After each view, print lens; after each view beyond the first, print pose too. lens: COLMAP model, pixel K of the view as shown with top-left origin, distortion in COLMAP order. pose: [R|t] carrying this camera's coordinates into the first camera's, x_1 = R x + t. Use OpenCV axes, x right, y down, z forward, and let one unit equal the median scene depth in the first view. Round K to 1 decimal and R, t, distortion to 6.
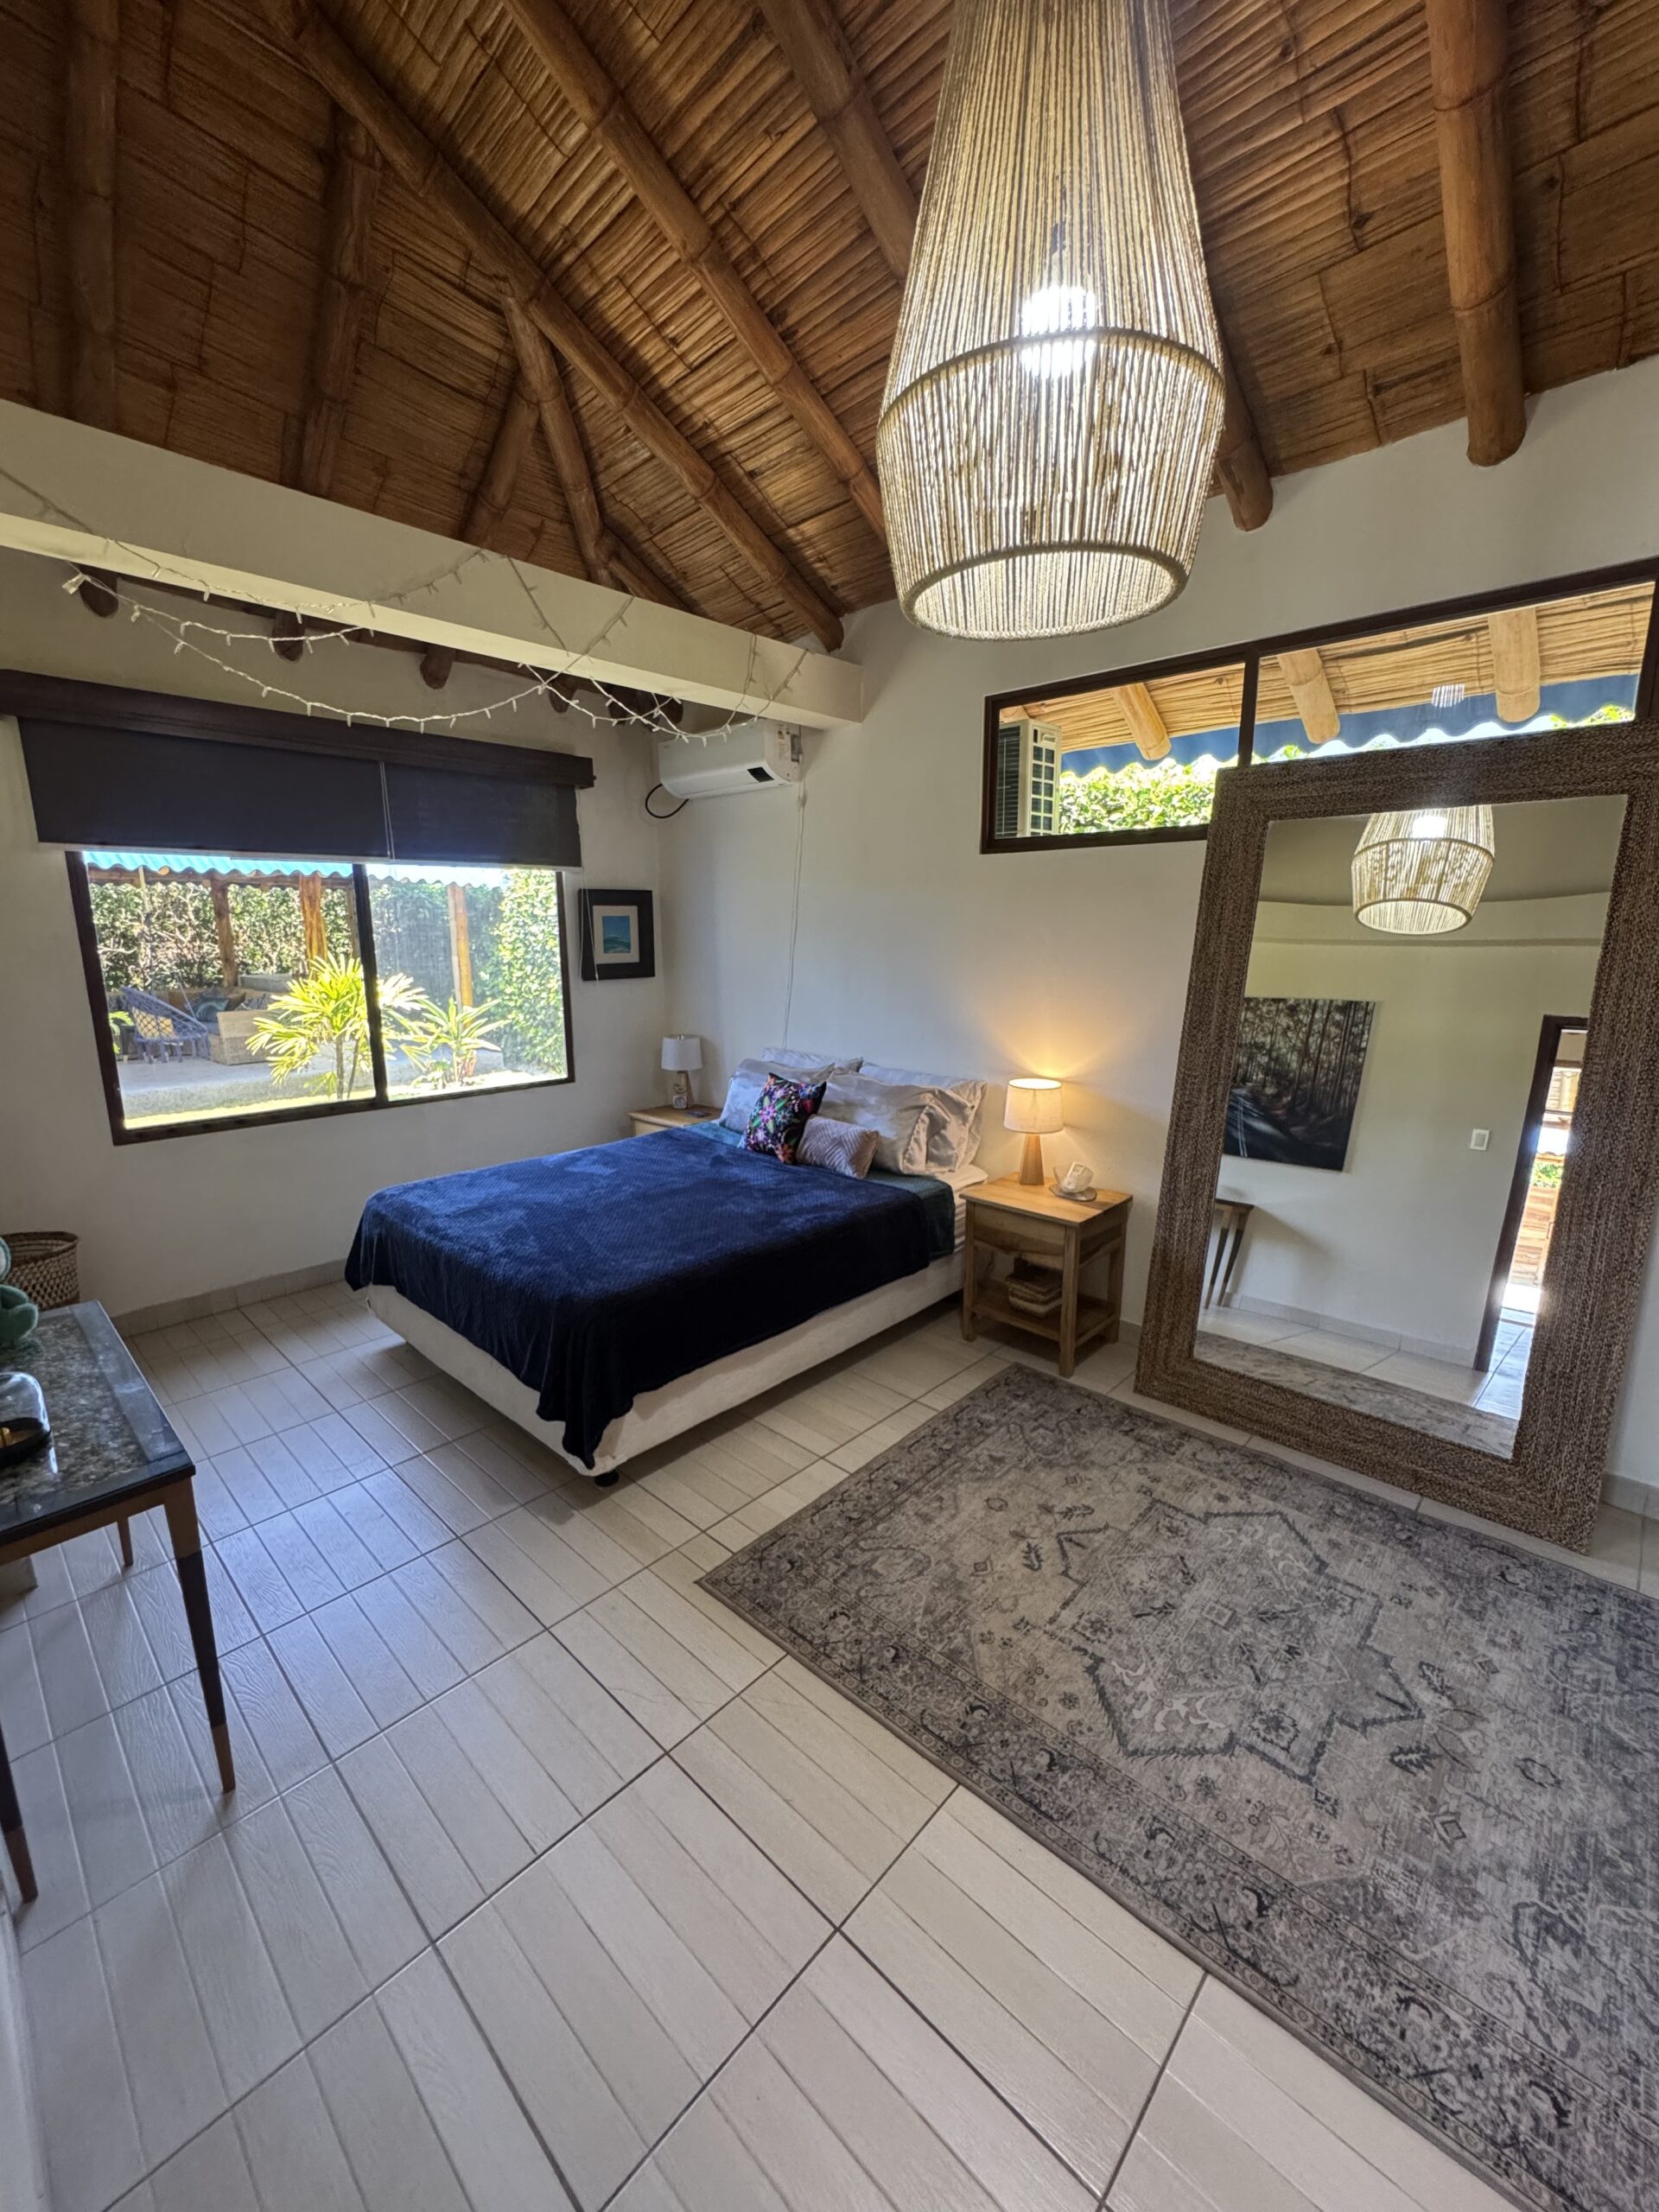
lens RADIAL K [[881.6, 0, 829.5], [0, 881.6, 1106.0], [0, 0, 1]] dist [0.000300, -0.003405]
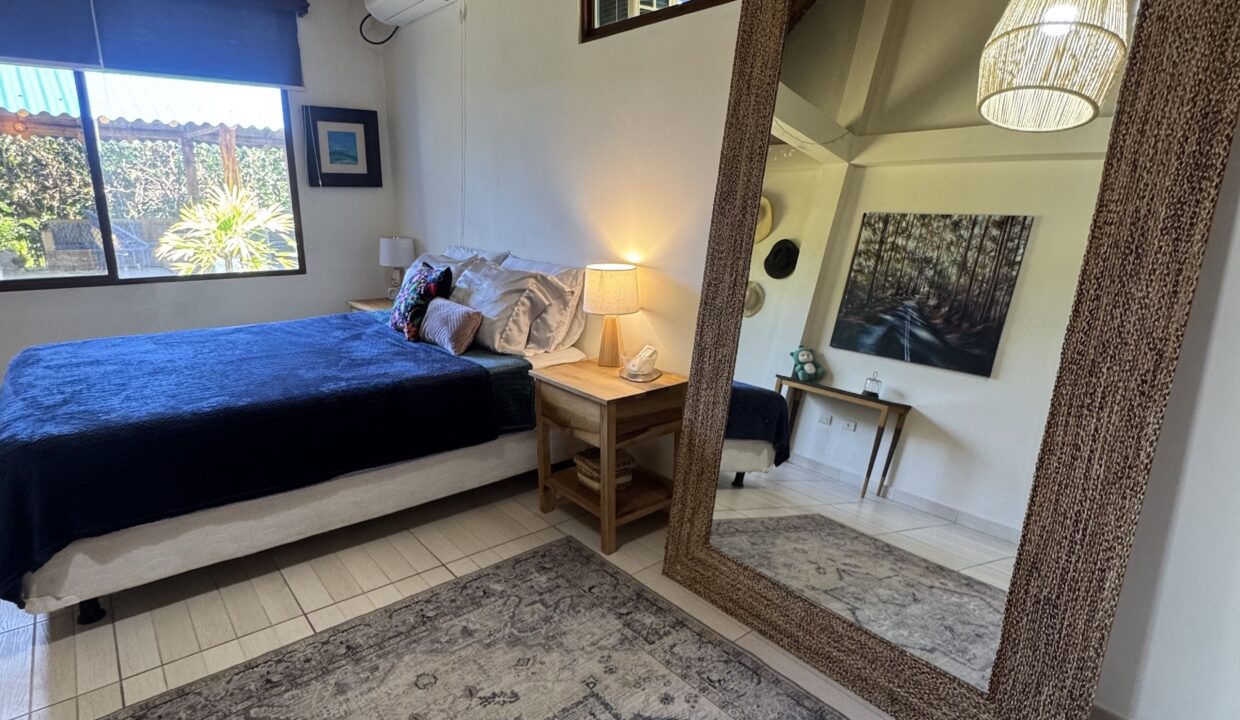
lens RADIAL K [[657.9, 0, 620.0], [0, 657.9, 360.0], [0, 0, 1]] dist [-0.007131, -0.000200]
pose [[0.991930, 0.040848, -0.120029, 0.316519], [-0.035632, 0.998338, 0.045290, 0.044054], [0.121679, -0.040648, 0.991737, 0.226668]]
